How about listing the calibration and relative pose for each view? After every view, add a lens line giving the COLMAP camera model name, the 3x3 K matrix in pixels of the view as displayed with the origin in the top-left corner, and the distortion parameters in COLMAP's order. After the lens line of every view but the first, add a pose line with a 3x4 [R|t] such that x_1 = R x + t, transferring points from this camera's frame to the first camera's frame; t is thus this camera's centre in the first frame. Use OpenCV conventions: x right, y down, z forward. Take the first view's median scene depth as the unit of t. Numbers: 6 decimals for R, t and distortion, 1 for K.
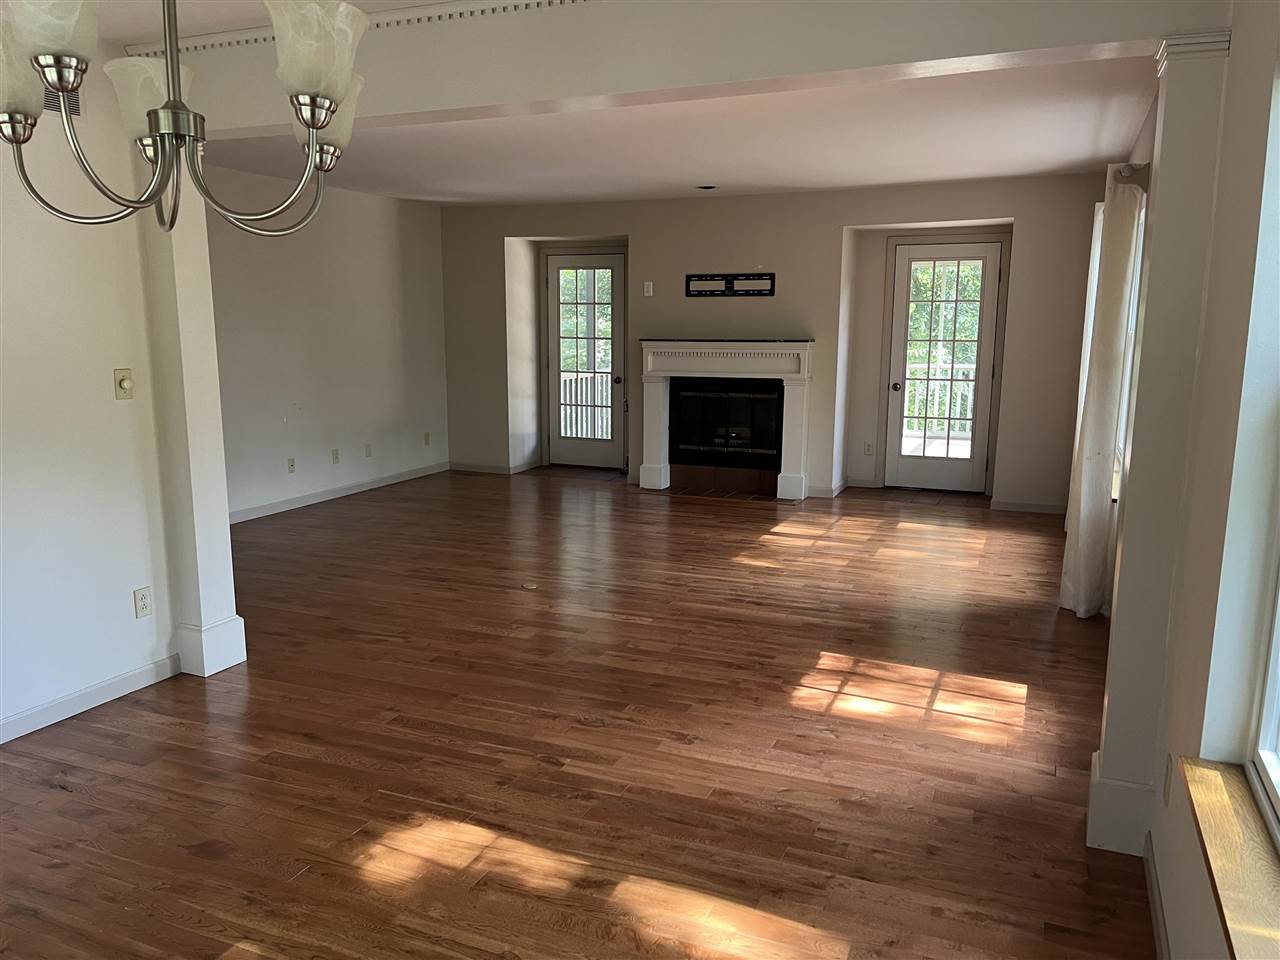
lens RADIAL K [[954.4, 0, 640.0], [0, 954.4, 480.0], [0, 0, 1]] dist [0.067867, -0.109296]
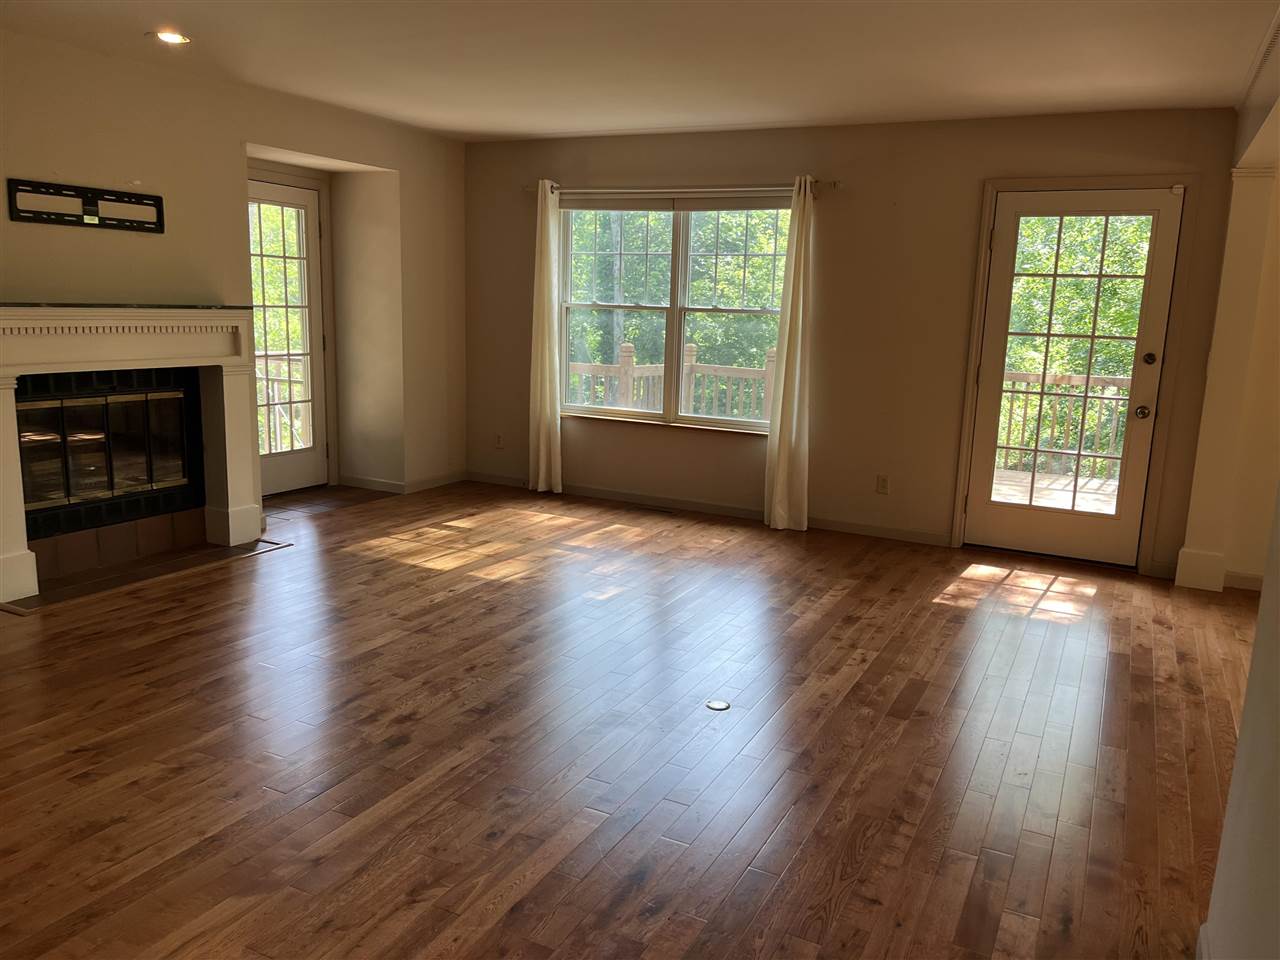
lens RADIAL K [[967.0, 0, 649.1], [0, 967.0, 478.7], [0, 0, 1]] dist [0.087118, -0.112444]
pose [[0.069956, -0.176178, 0.981869, -0.720710], [0.131451, 0.977326, 0.165997, -0.148518], [-0.988851, 0.117455, 0.091529, 0.951195]]
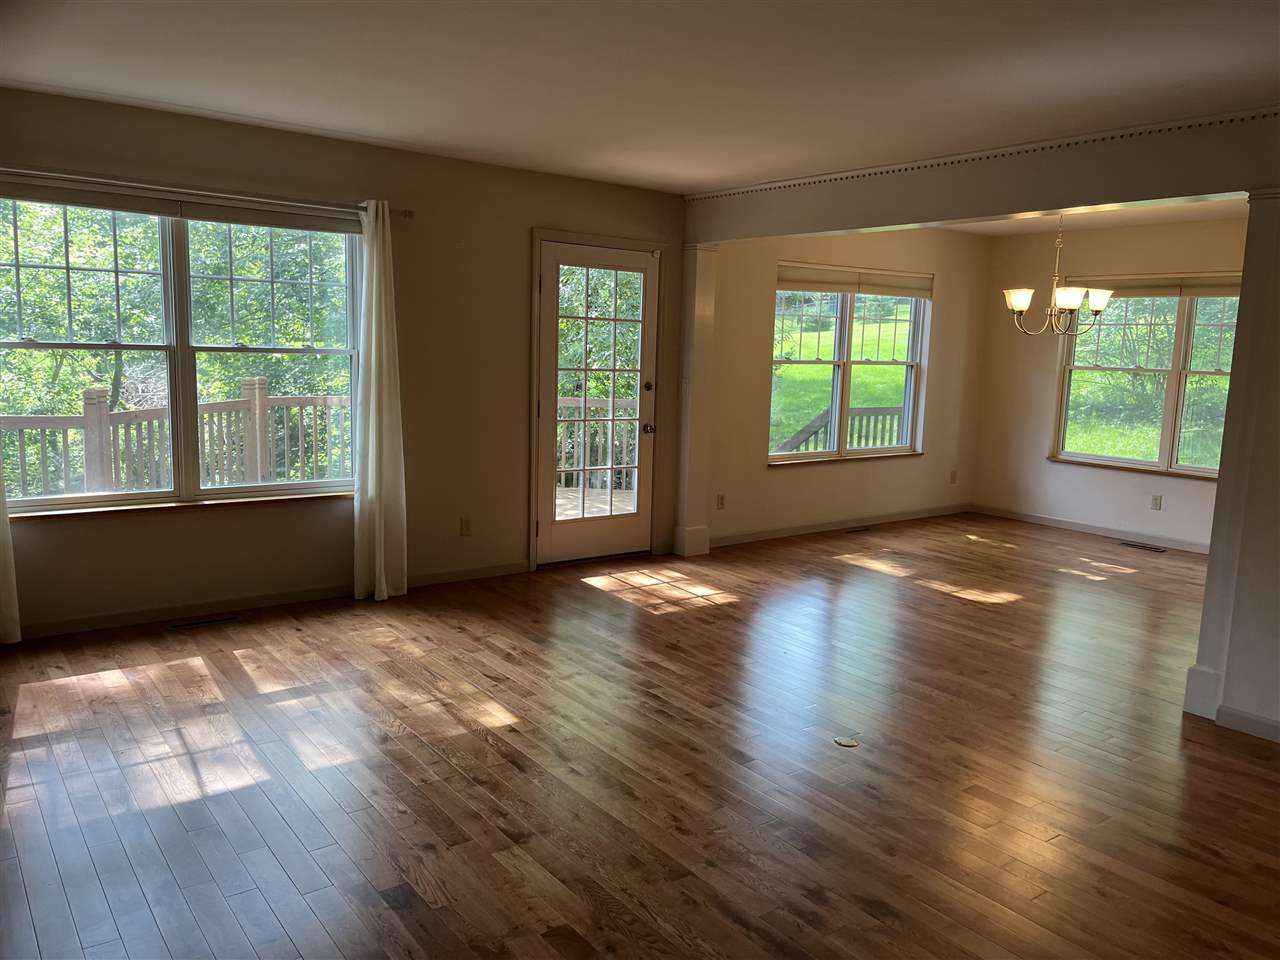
lens RADIAL K [[967.0, 0, 649.1], [0, 967.0, 478.7], [0, 0, 1]] dist [0.087118, -0.112444]
pose [[-0.866124, -0.100715, 0.489576, -0.314368], [0.048888, 0.957722, 0.283510, -0.271621], [-0.497432, 0.269490, -0.824583, 1.571273]]
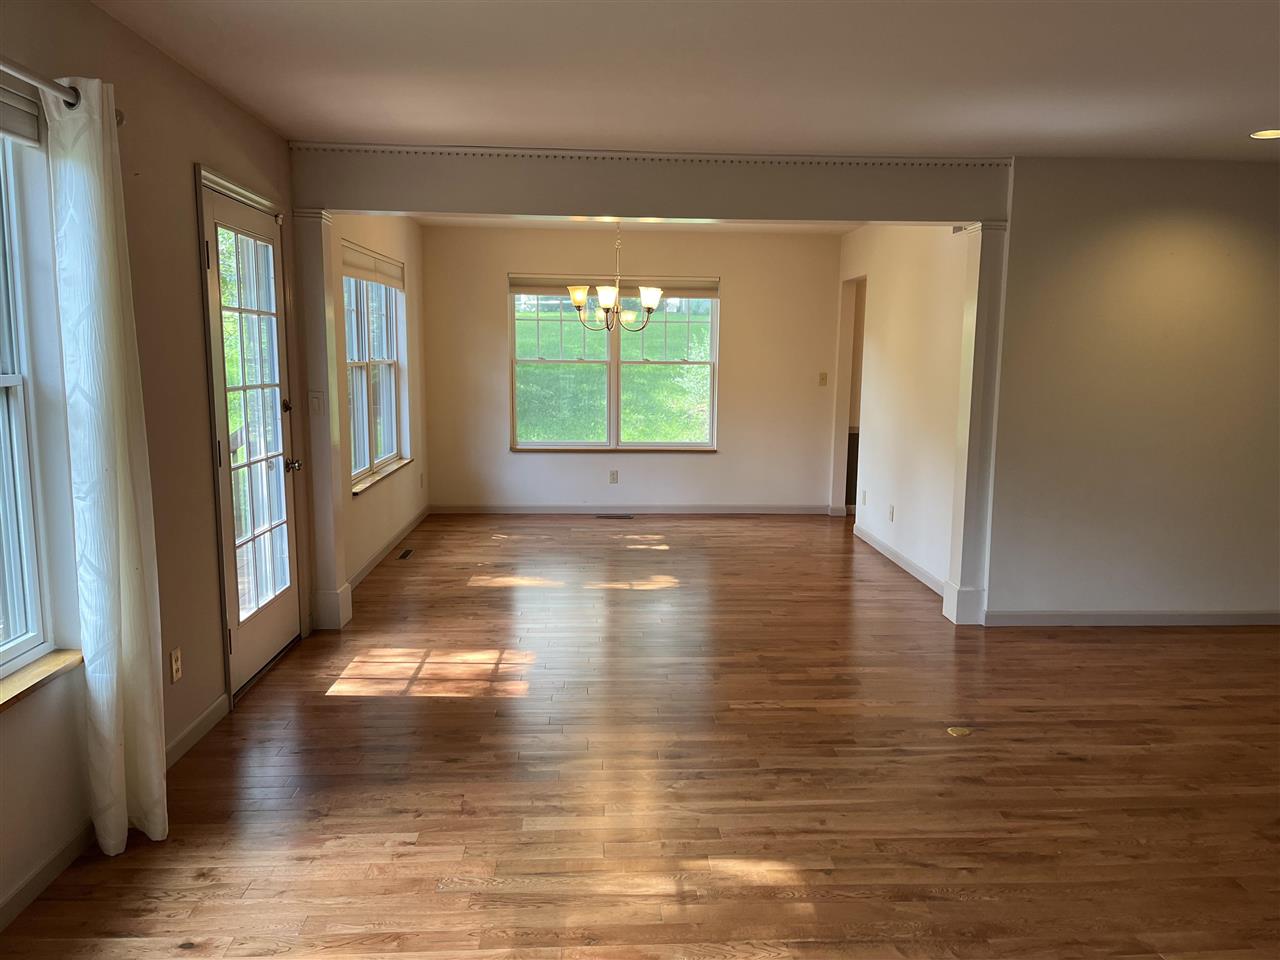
lens RADIAL K [[967.0, 0, 649.1], [0, 967.0, 478.7], [0, 0, 1]] dist [0.087118, -0.112444]
pose [[-0.897594, 0.047772, -0.438226, 0.389387], [-0.083336, 0.957796, 0.275102, -0.242587], [0.432874, 0.283450, -0.855731, 1.440006]]
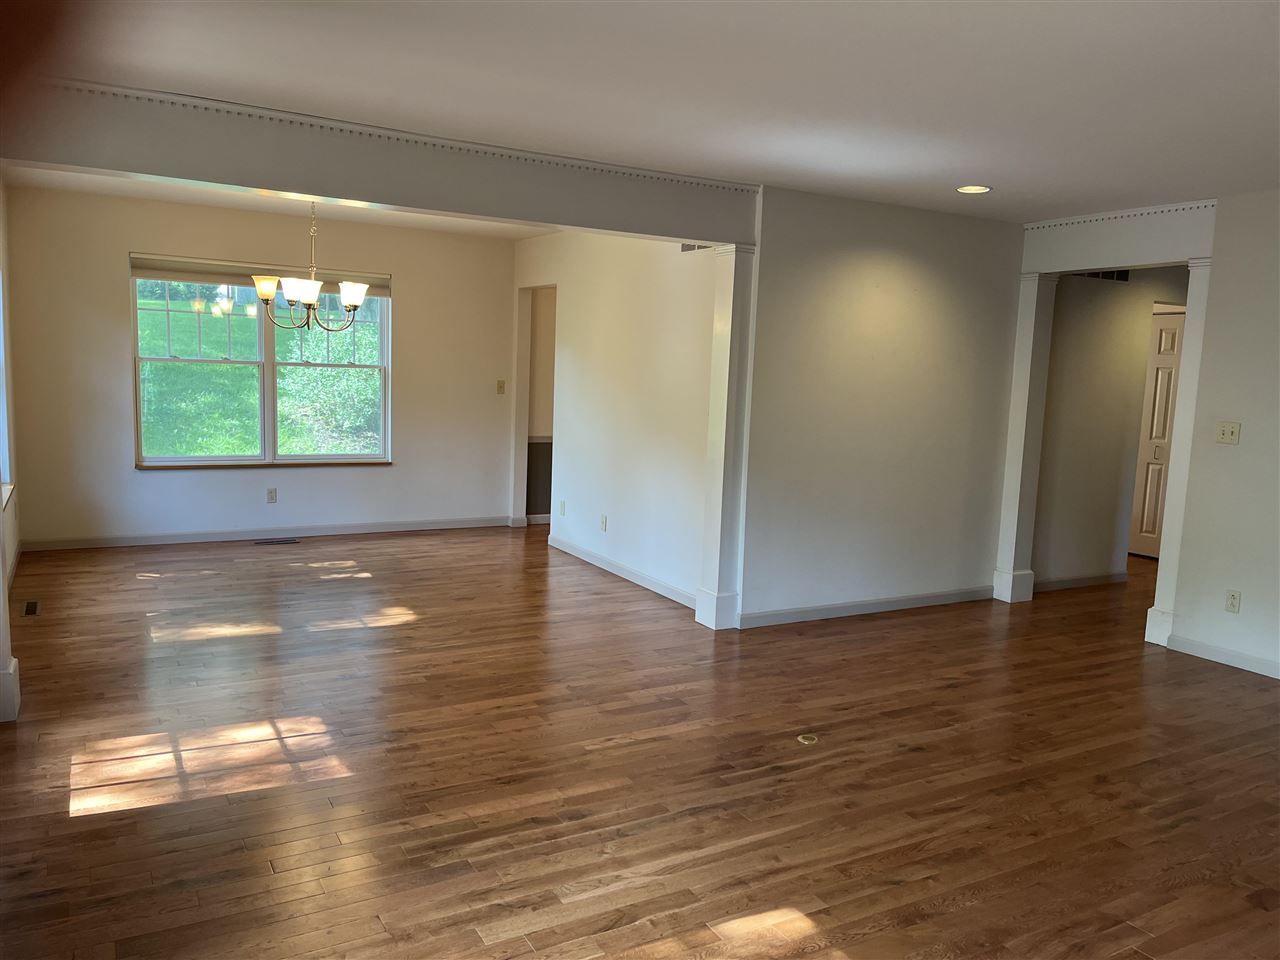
lens RADIAL K [[971.3, 0, 642.4], [0, 971.3, 476.7], [0, 0, 1]] dist [0.066303, -0.082601]
pose [[-0.606725, 0.068909, -0.791919, 0.526705], [-0.168158, 0.962563, 0.212592, -0.214416], [0.776922, 0.262153, -0.572423, 1.253830]]
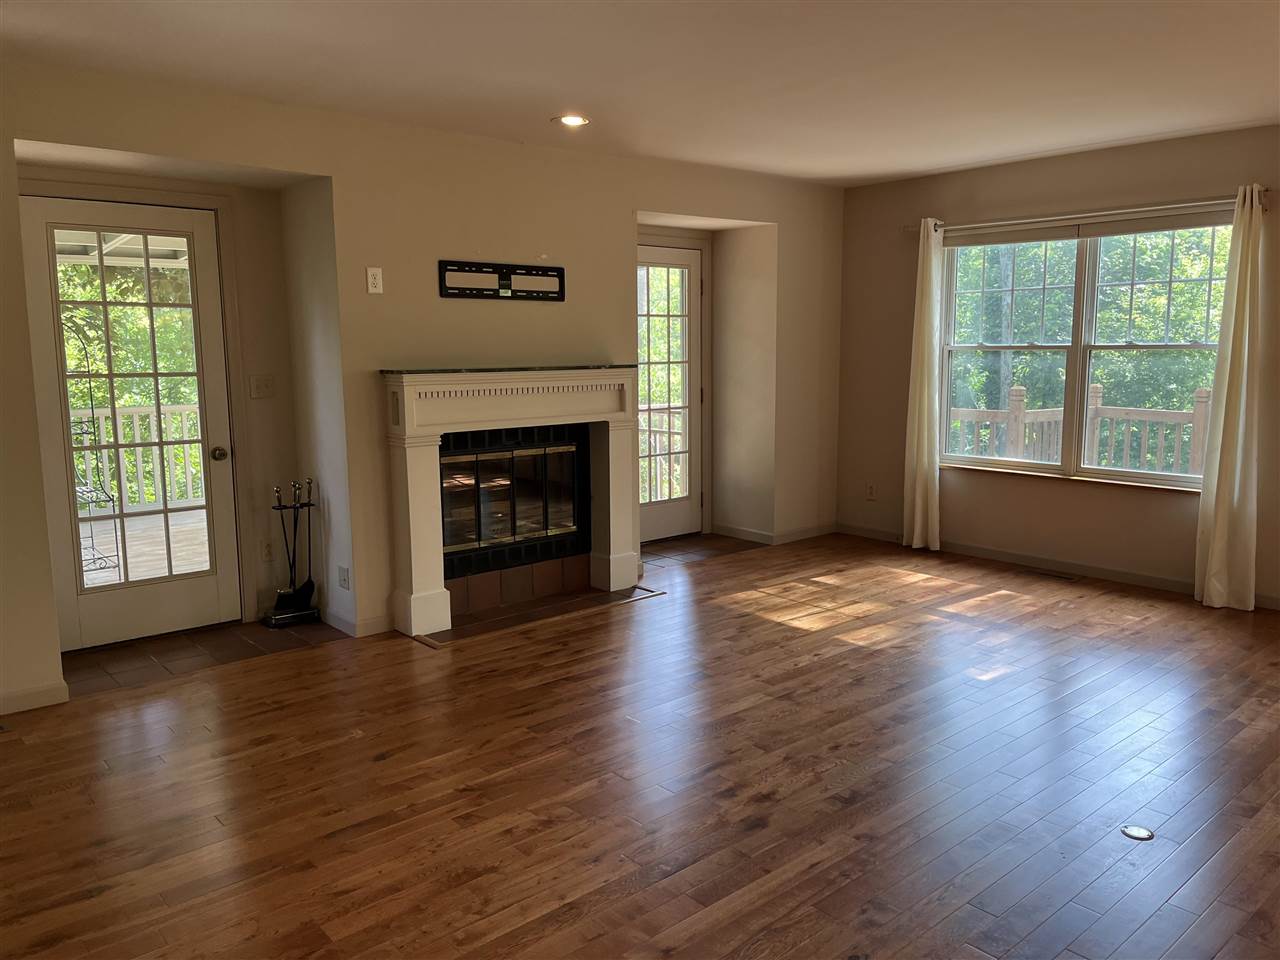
lens RADIAL K [[967.0, 0, 649.1], [0, 967.0, 478.7], [0, 0, 1]] dist [0.087118, -0.112444]
pose [[0.433669, -0.129636, 0.891698, -0.676514], [0.156127, 0.985439, 0.067333, -0.154678], [-0.887443, 0.110018, 0.447594, 0.957731]]
